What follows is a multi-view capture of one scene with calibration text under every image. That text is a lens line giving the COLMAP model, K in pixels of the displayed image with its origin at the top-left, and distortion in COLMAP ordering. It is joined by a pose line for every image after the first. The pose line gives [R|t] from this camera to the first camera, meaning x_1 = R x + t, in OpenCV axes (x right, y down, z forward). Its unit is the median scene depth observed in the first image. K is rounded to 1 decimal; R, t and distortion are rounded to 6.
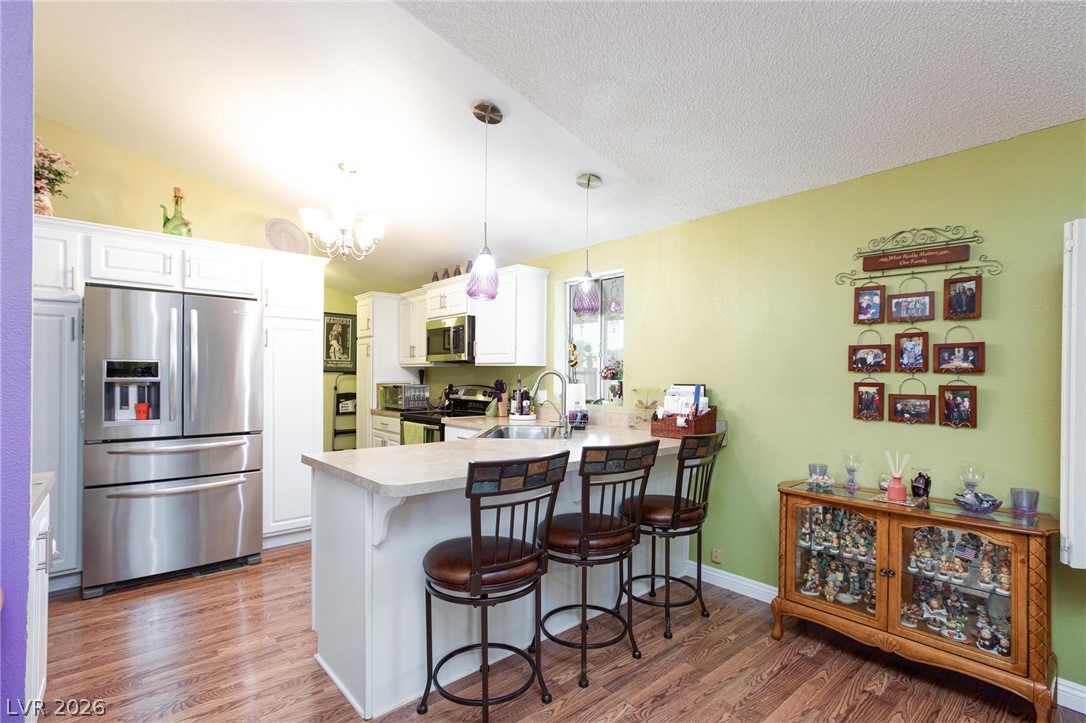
lens RADIAL K [[510.5, 0, 542.5], [0, 510.5, 379.3], [0, 0, 1]] dist [-0.002314, -0.000051]
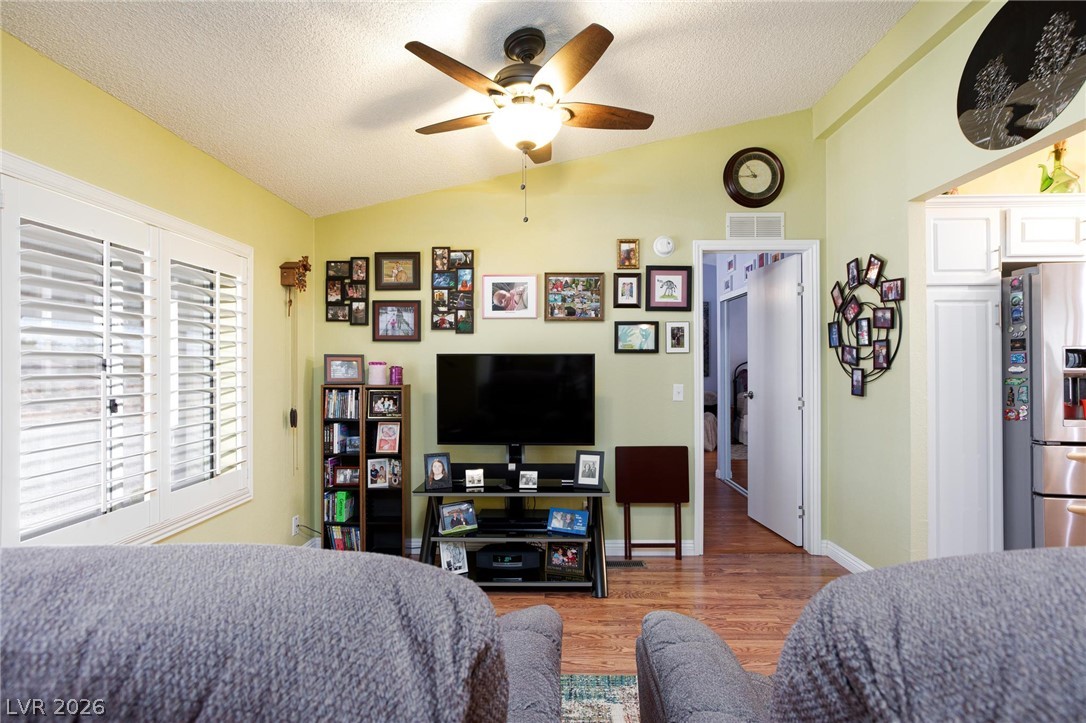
lens RADIAL K [[507.3, 0, 540.2], [0, 507.3, 364.2], [0, 0, 1]] dist [-0.003229, 0.000228]
pose [[0.741899, -0.008096, -0.670463, -0.629032], [0.001737, 0.999947, -0.010152, -0.002920], [0.670509, 0.006367, 0.741874, -0.136933]]
